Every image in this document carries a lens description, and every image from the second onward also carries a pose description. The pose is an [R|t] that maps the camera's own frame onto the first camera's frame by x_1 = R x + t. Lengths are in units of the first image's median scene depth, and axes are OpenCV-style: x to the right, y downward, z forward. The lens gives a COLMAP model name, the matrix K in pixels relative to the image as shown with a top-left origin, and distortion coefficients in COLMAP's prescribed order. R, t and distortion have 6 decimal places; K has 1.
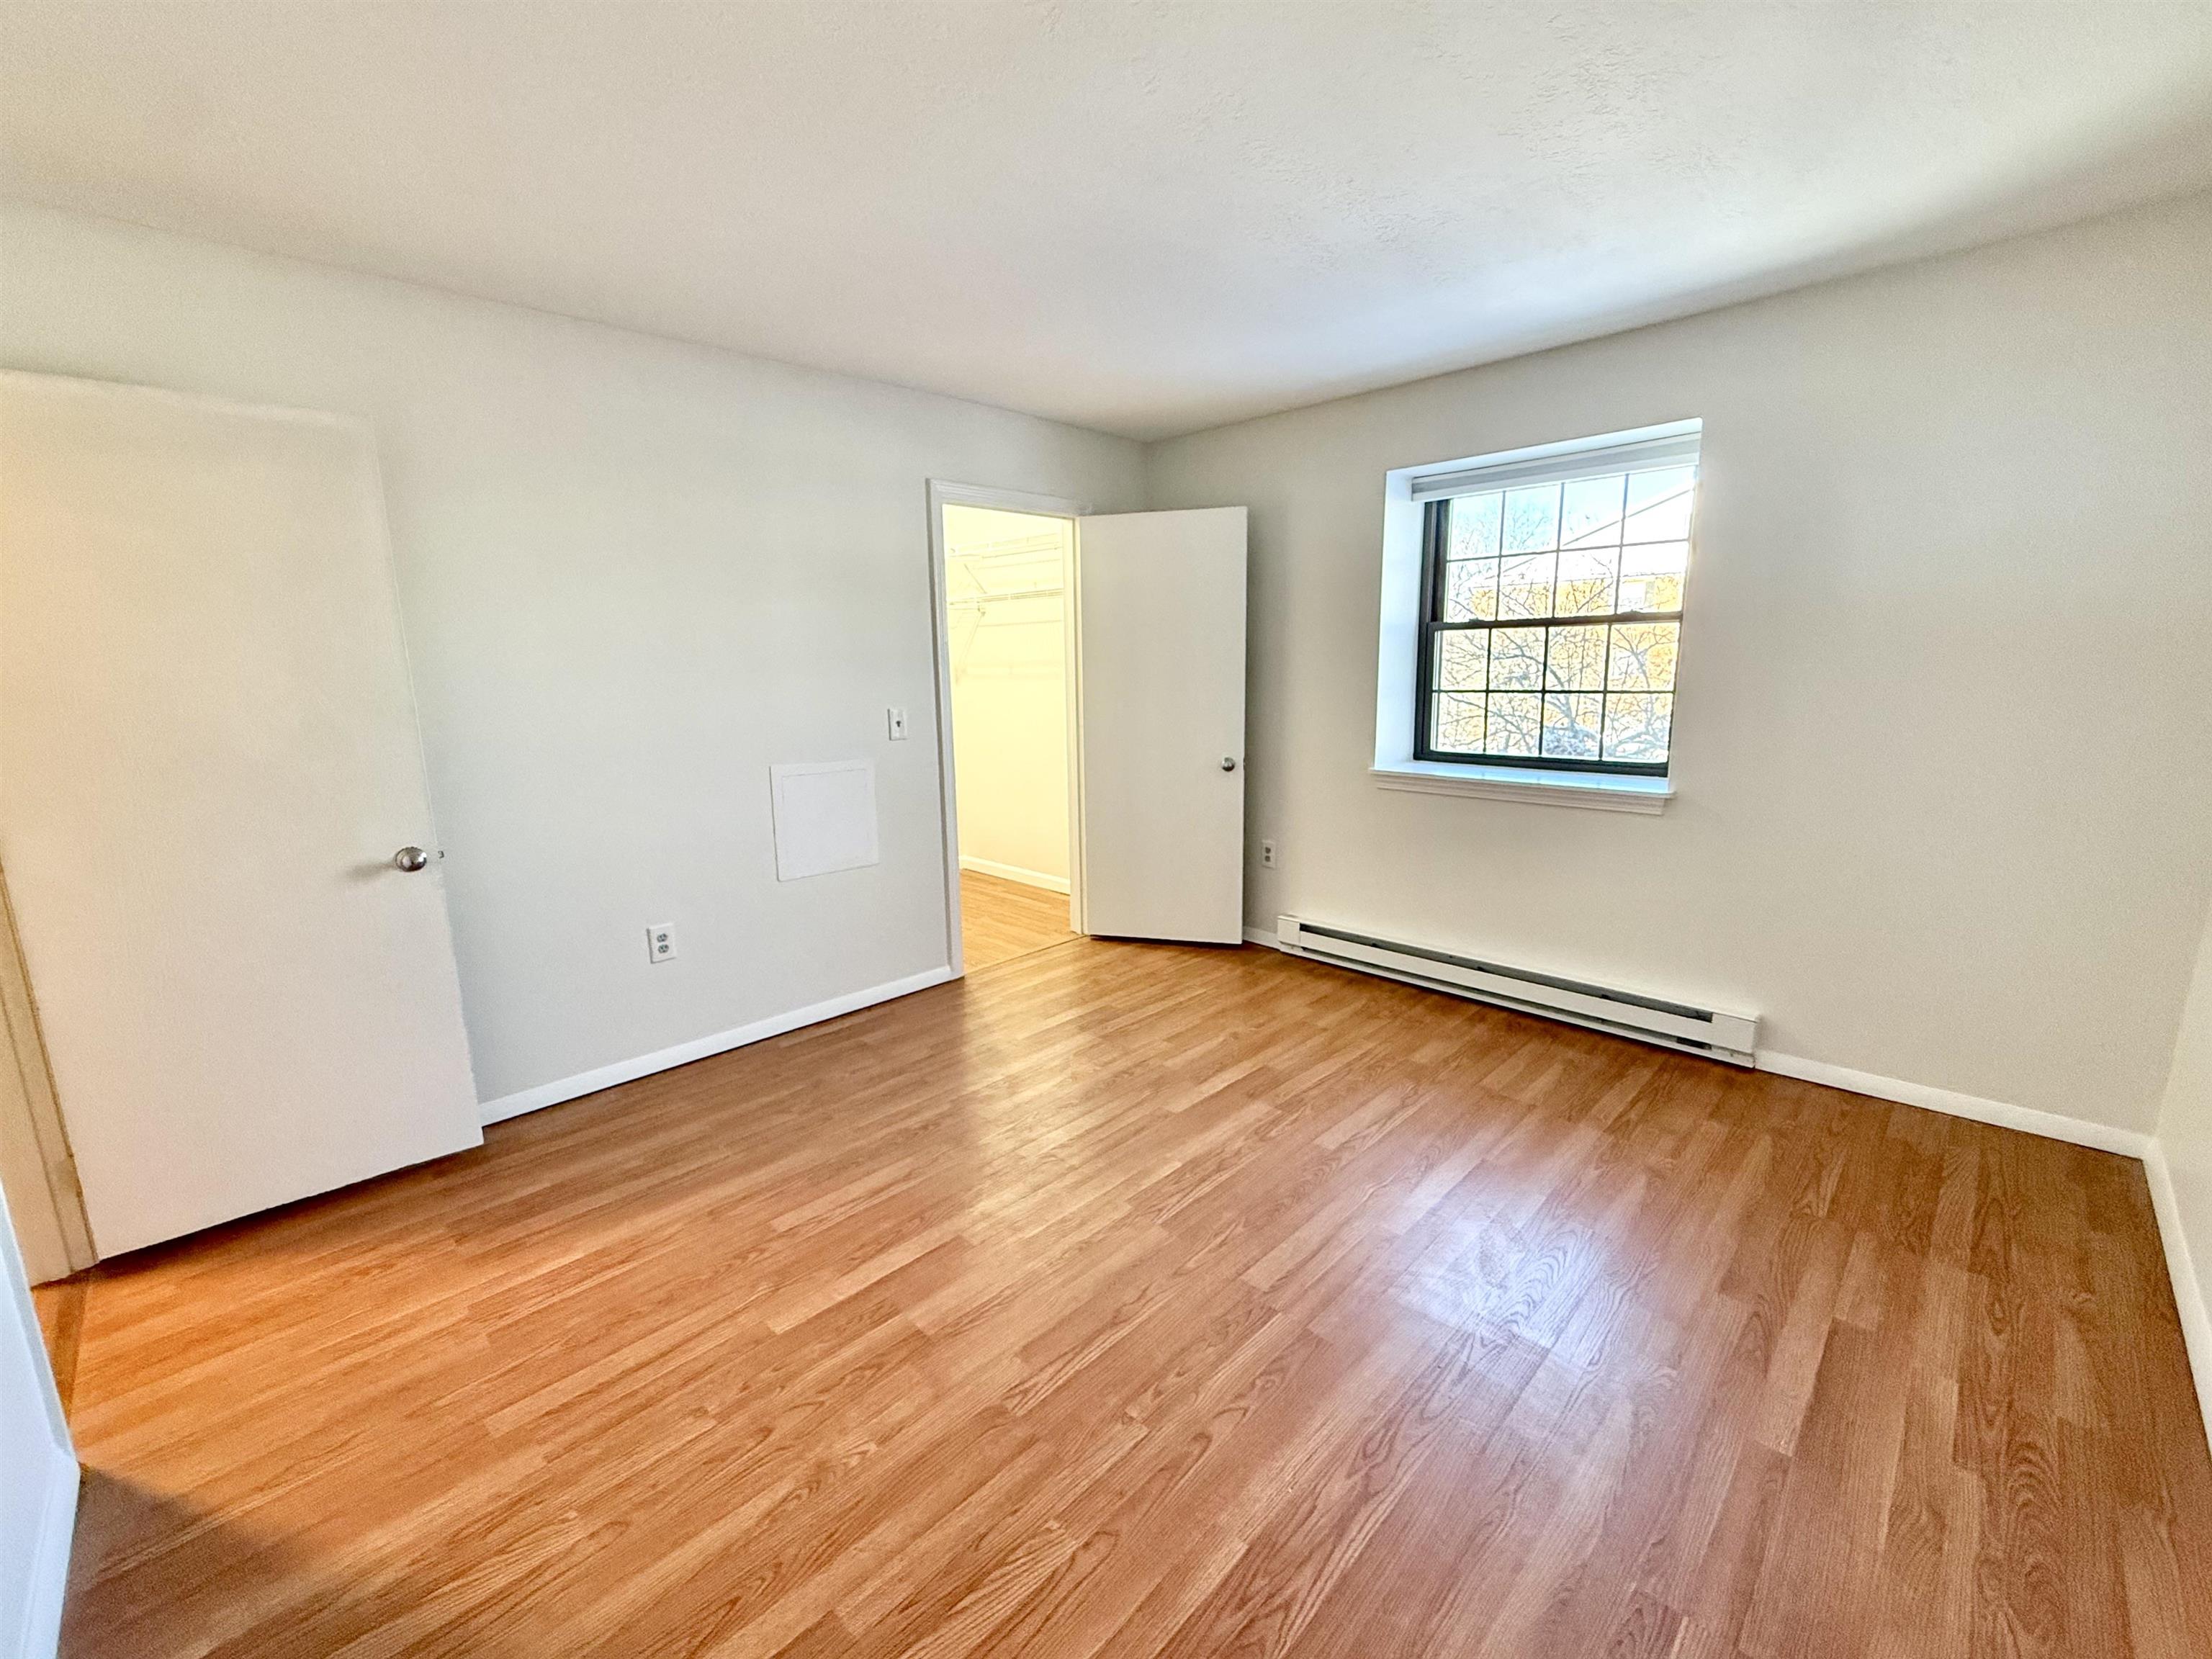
lens RADIAL K [[884.3, 0, 1125.1], [0, 884.3, 807.2], [0, 0, 1]] dist [0.000543, -0.000607]
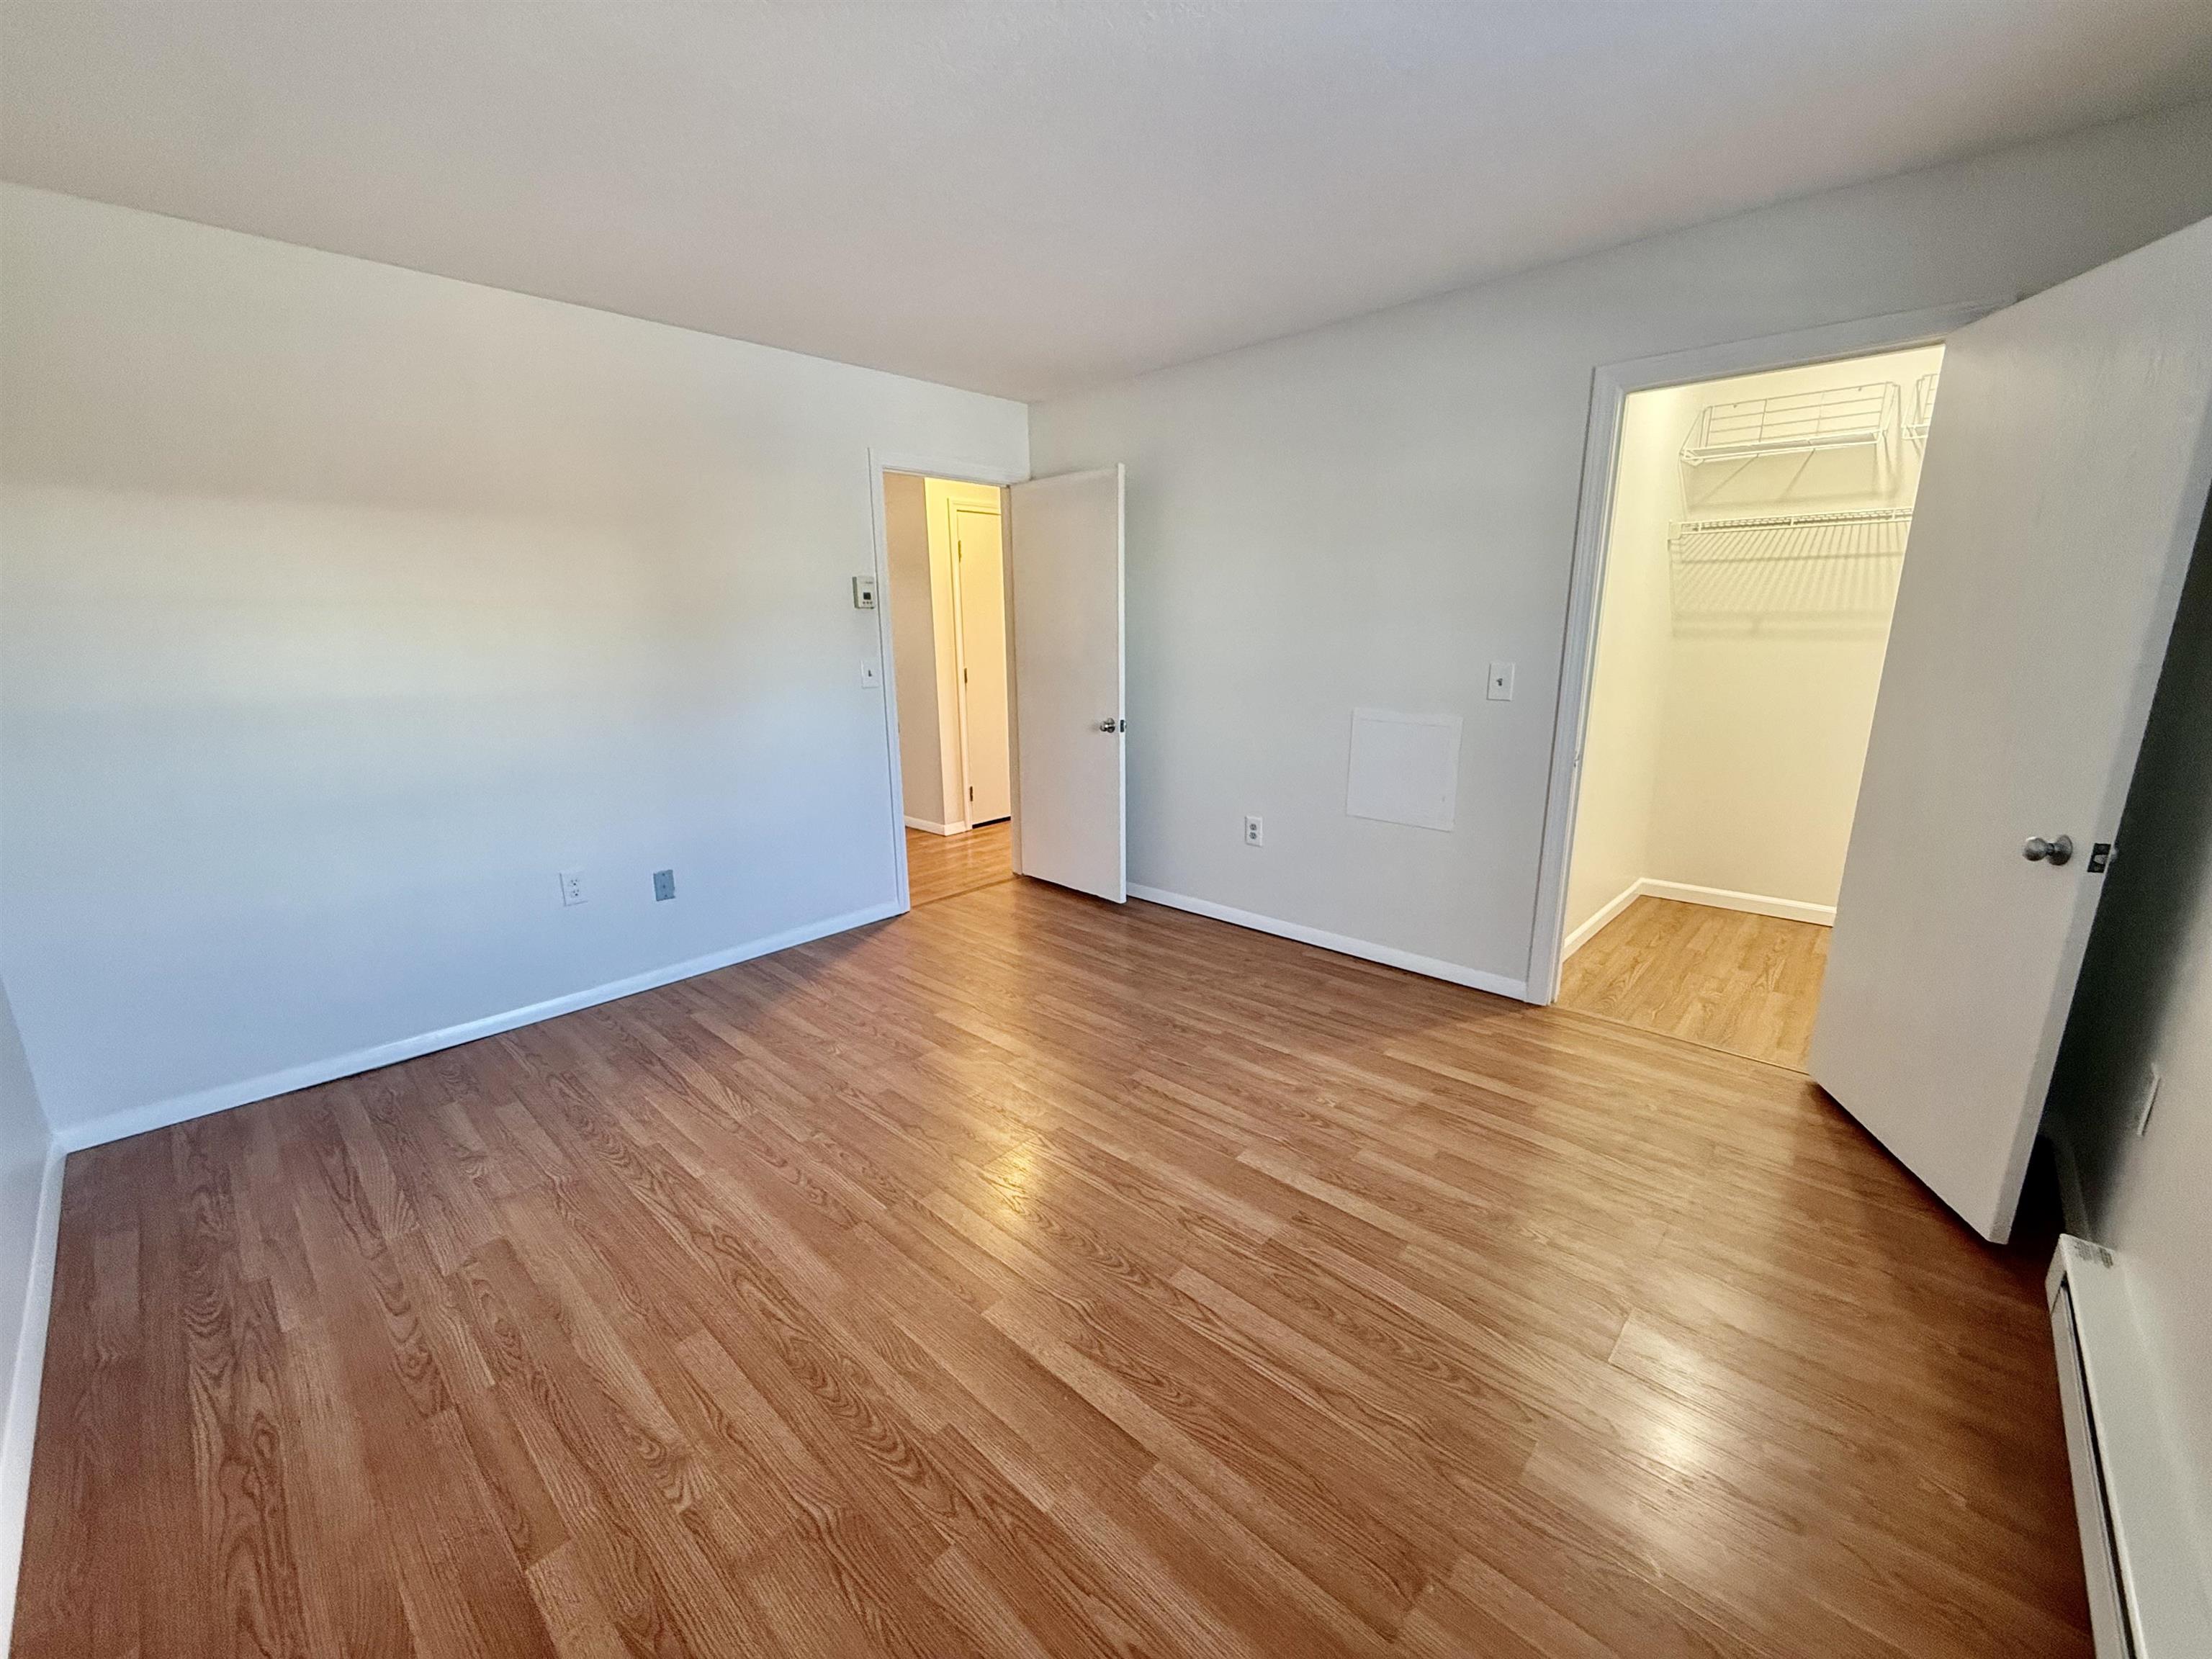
lens RADIAL K [[884.3, 0, 1125.9], [0, 884.3, 843.1], [0, 0, 1]] dist [0.000543, -0.000607]
pose [[0.043241, 0.263358, -0.963729, 0.825097], [-0.151403, 0.955217, 0.254239, -0.150537], [0.987526, 0.134918, 0.081178, 0.816663]]
